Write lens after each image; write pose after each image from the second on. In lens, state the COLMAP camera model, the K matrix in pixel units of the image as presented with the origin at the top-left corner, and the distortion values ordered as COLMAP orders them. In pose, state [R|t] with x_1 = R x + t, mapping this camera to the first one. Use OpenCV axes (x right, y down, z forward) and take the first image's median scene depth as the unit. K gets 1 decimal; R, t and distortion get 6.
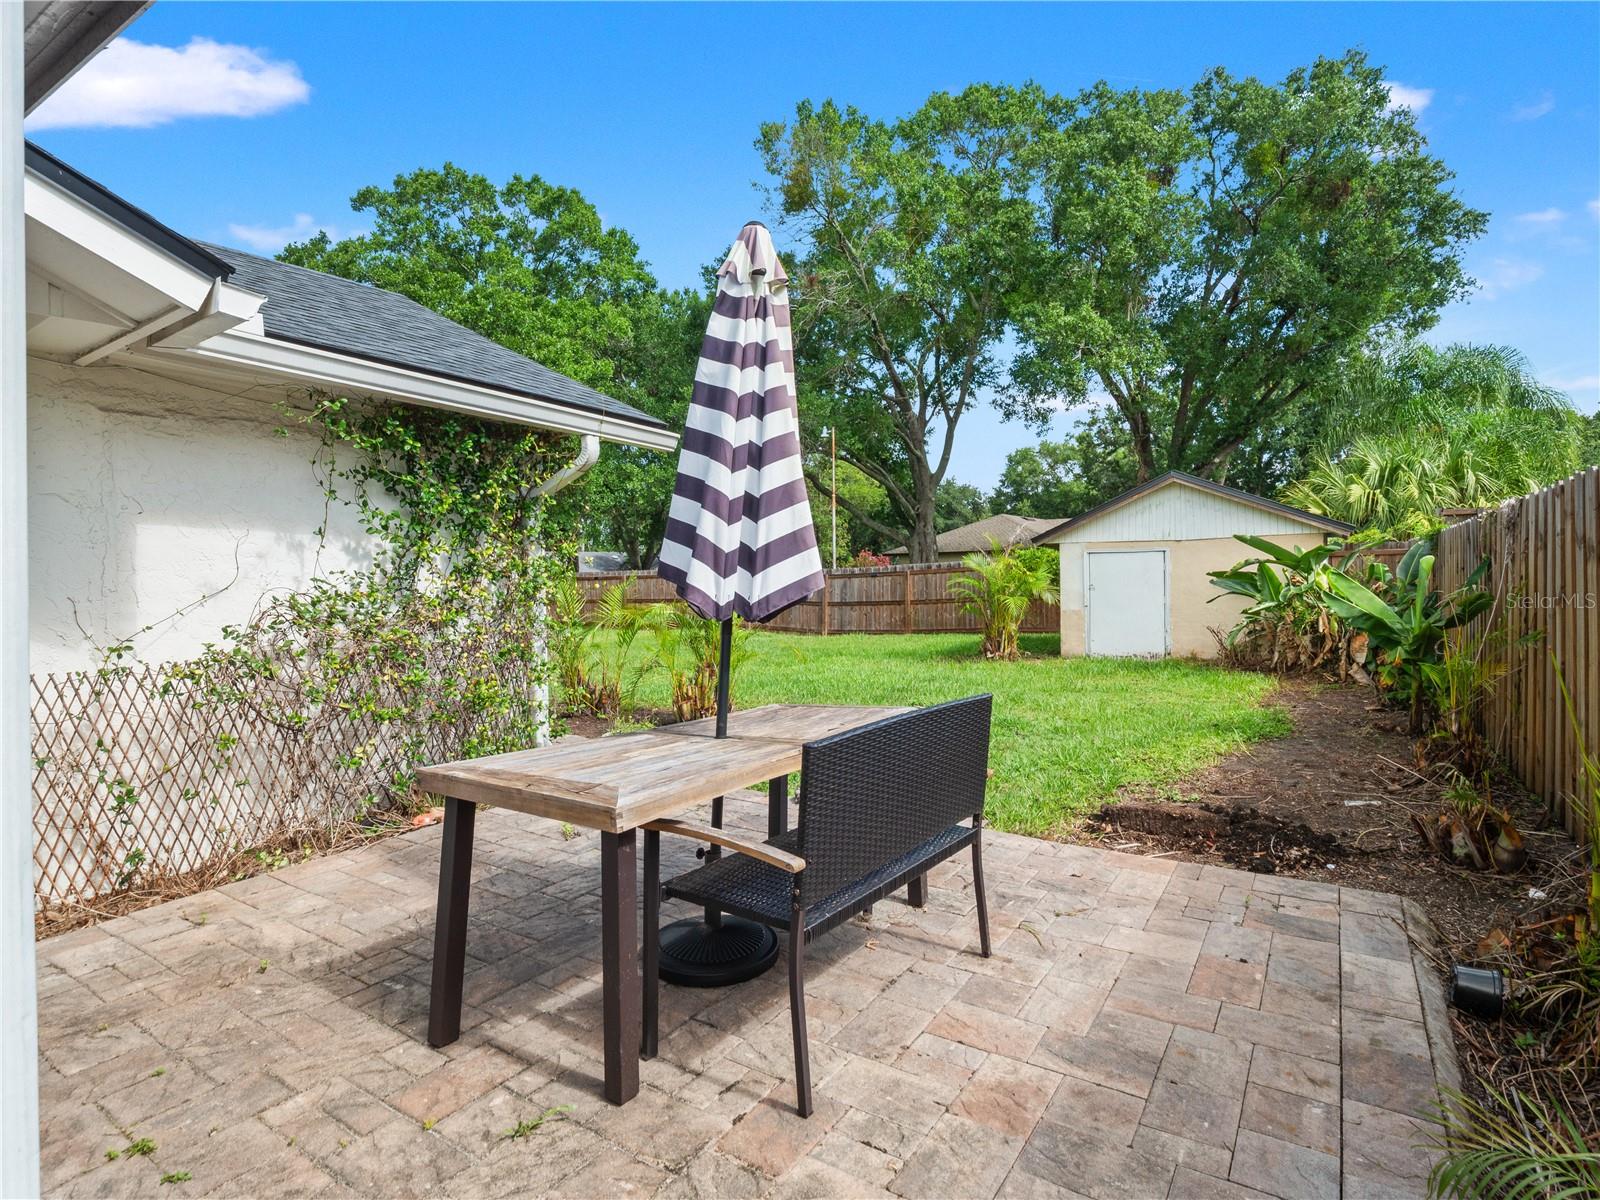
lens RADIAL K [[812.3, 0, 805.6], [0, 812.3, 601.5], [0, 0, 1]] dist [-0.002421, -0.009957]
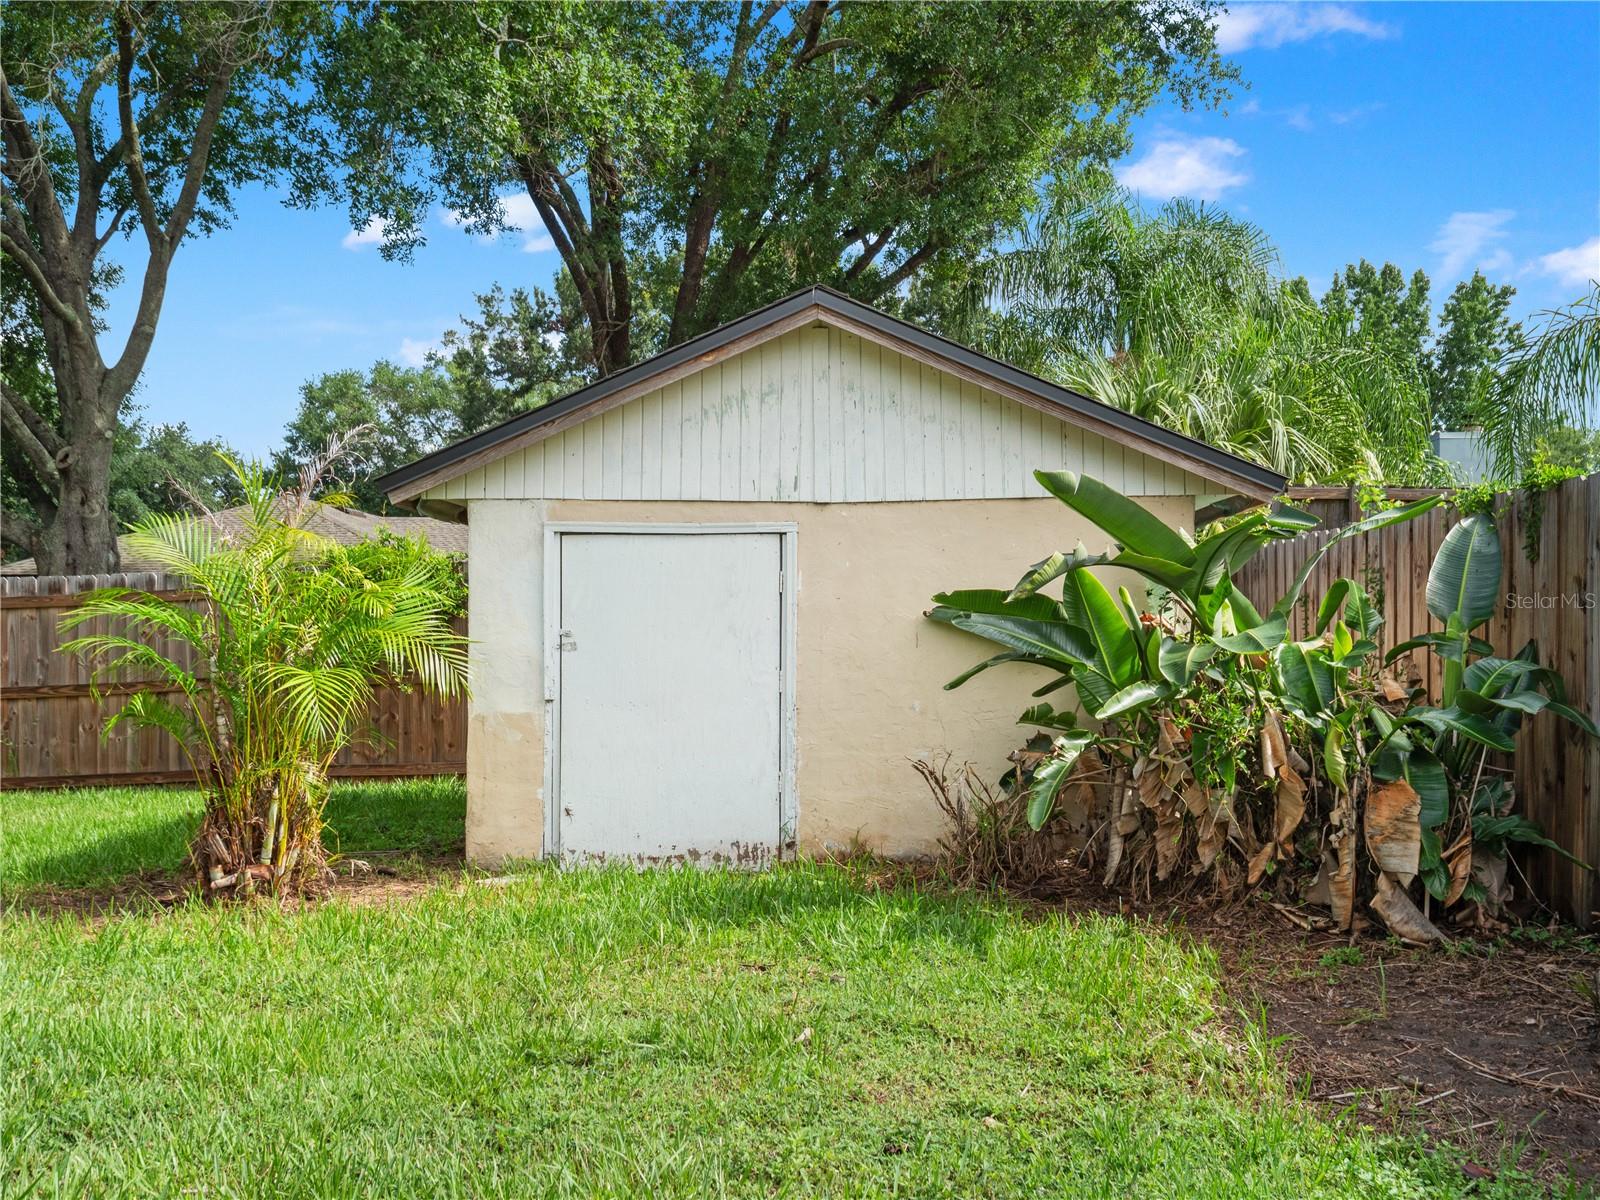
lens RADIAL K [[1591.1, 0, 833.8], [0, 1591.1, 608.7], [0, 0, 1]] dist [0.021595, -0.010620]
pose [[0.843800, 0.030153, 0.535810, 0.079910], [-0.000100, 0.998429, -0.056029, 0.003160], [-0.536657, 0.047224, 0.842478, 0.313185]]
